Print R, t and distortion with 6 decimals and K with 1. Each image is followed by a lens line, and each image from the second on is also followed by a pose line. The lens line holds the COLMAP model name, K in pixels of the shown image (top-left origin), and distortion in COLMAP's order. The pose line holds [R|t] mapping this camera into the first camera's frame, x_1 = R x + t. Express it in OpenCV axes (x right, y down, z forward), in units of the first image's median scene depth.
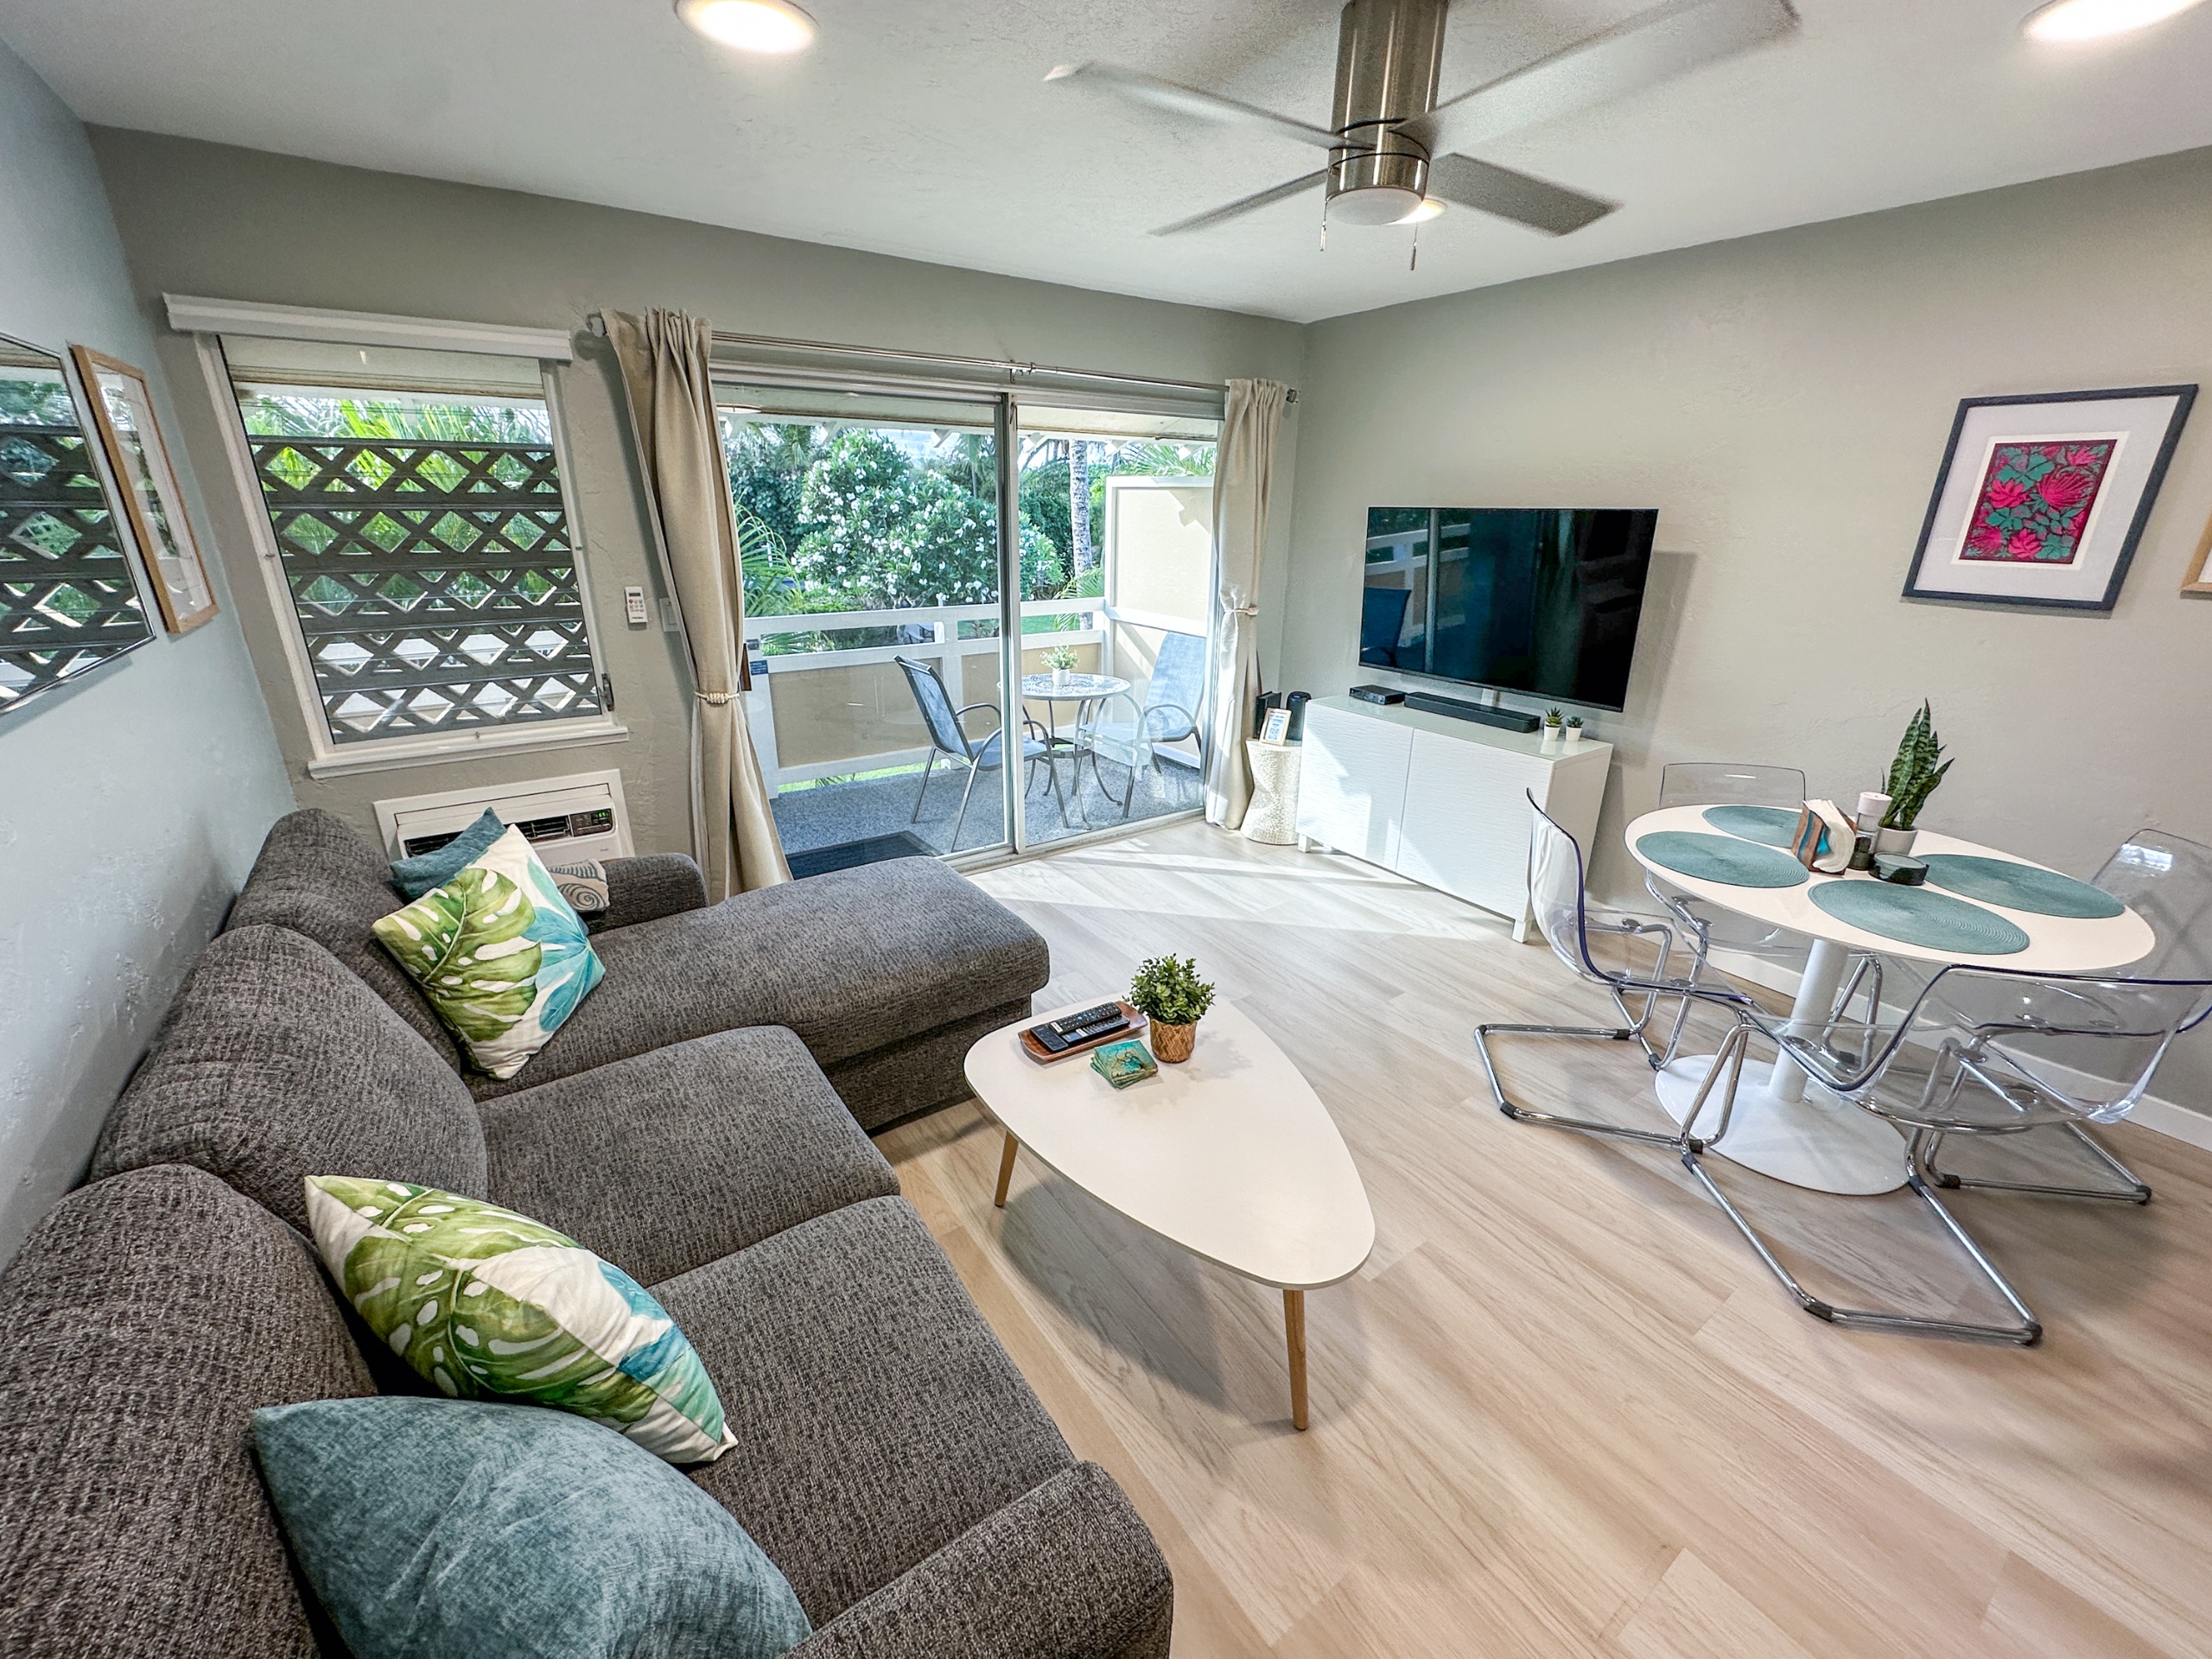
lens RADIAL K [[891.9, 0, 1100.0], [0, 891.9, 828.6], [0, 0, 1]] dist [-0.017591, 0.004733]
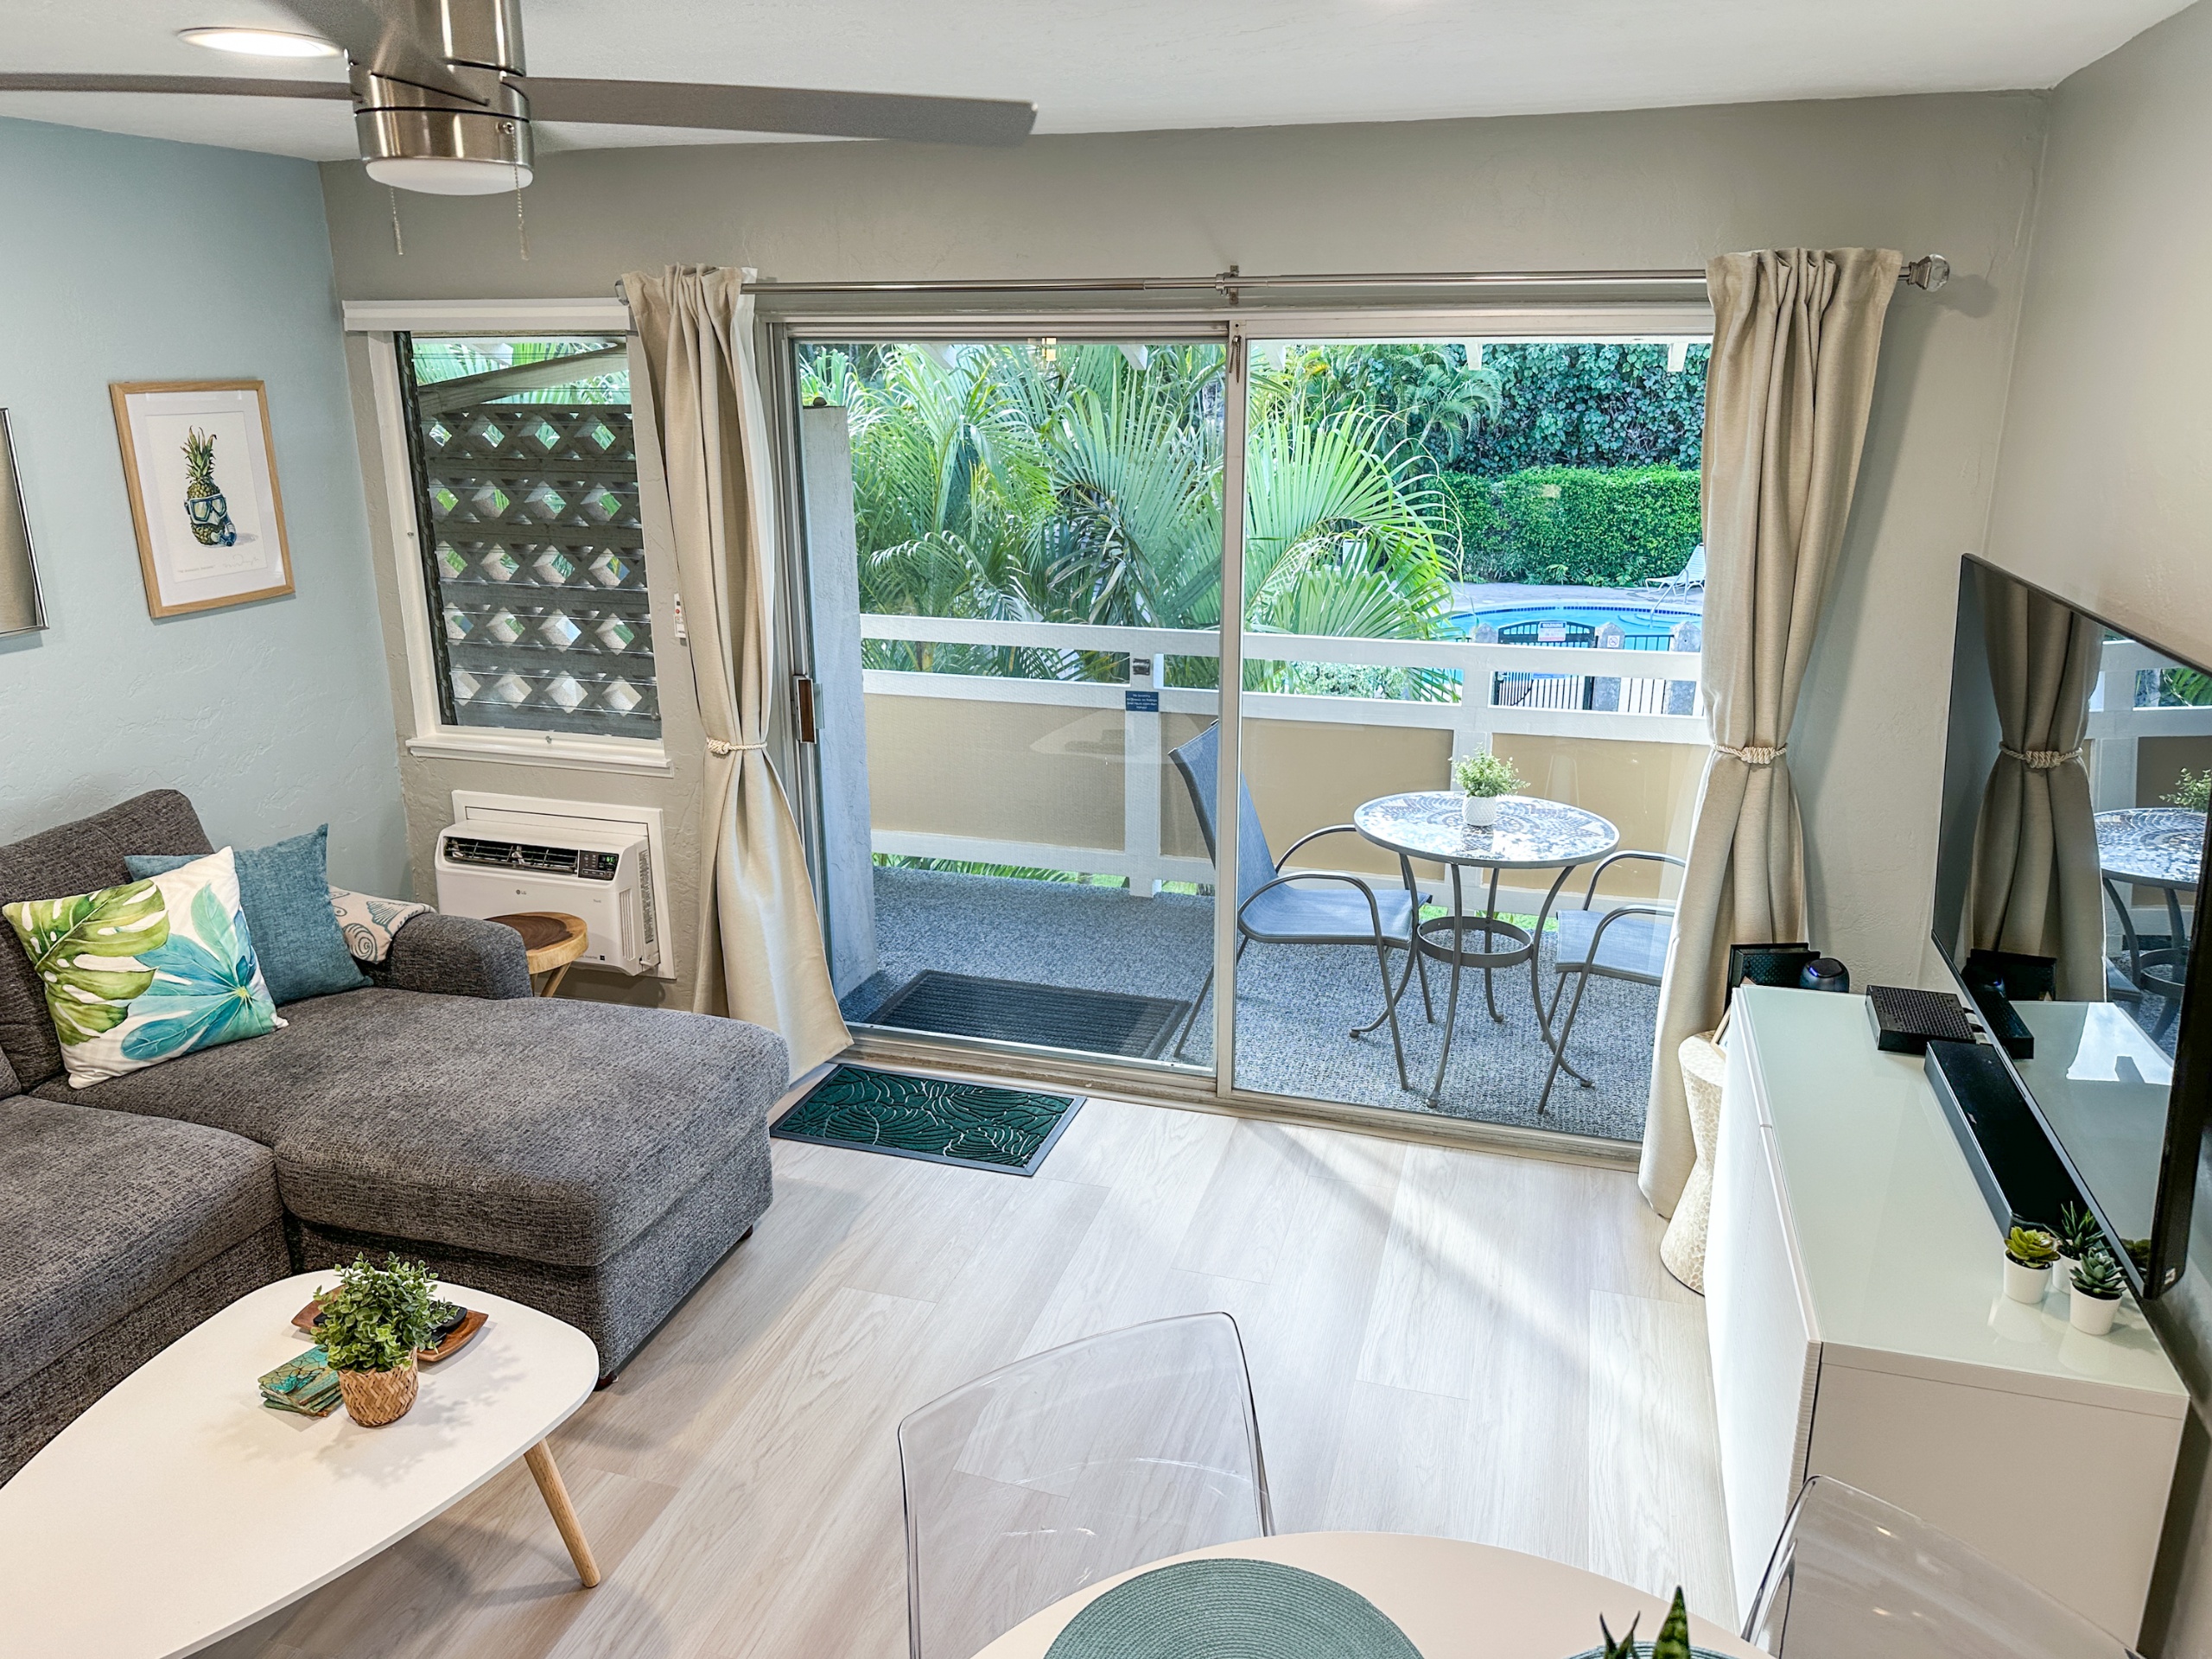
lens RADIAL K [[1566.7, 0, 1108.4], [0, 1566.7, 815.5], [0, 0, 1]] dist [0.007102, -0.001999]
pose [[0.626585, 0.207656, -0.751179, 0.929174], [-0.261125, 0.964076, 0.048697, -0.283694], [0.734306, 0.165639, 0.658300, 0.438382]]
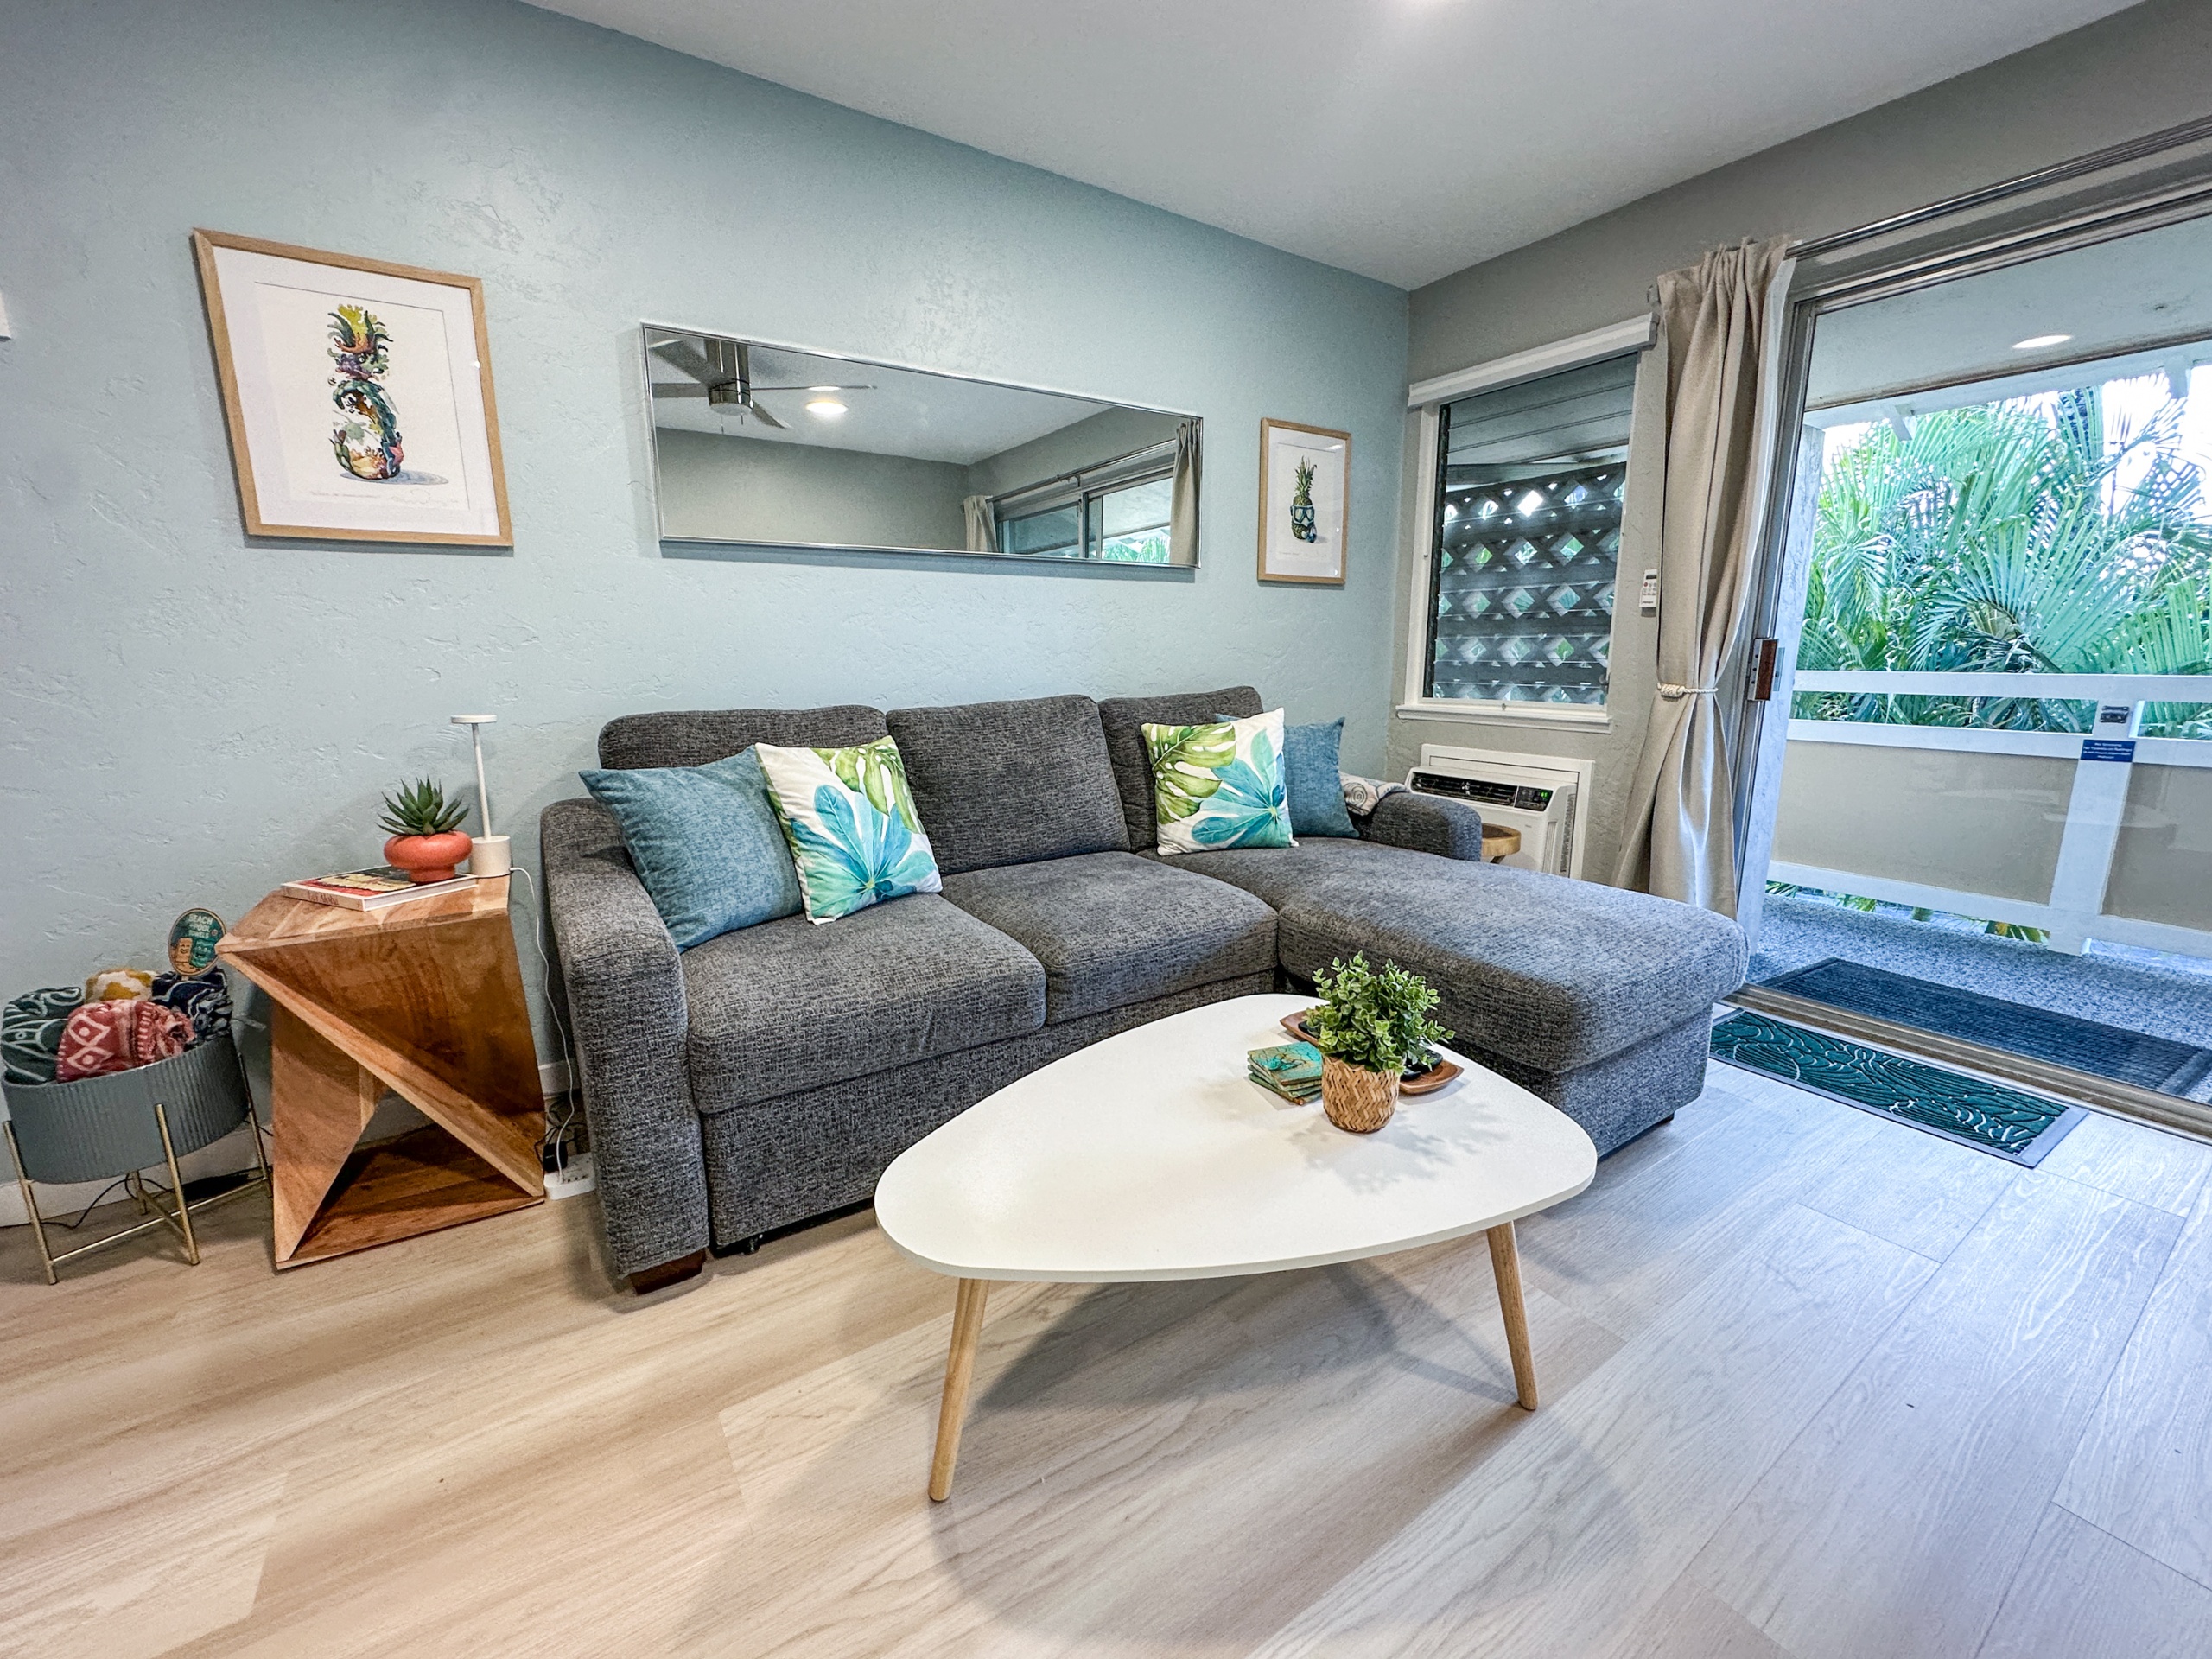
lens RADIAL K [[891.9, 0, 1100.0], [0, 891.9, 828.6], [0, 0, 1]] dist [-0.017591, 0.004733]
pose [[-0.023736, 0.184734, -0.982502, 0.515501], [-0.340302, 0.922595, 0.181692, 0.009509], [0.940016, 0.338660, 0.040967, 0.576219]]
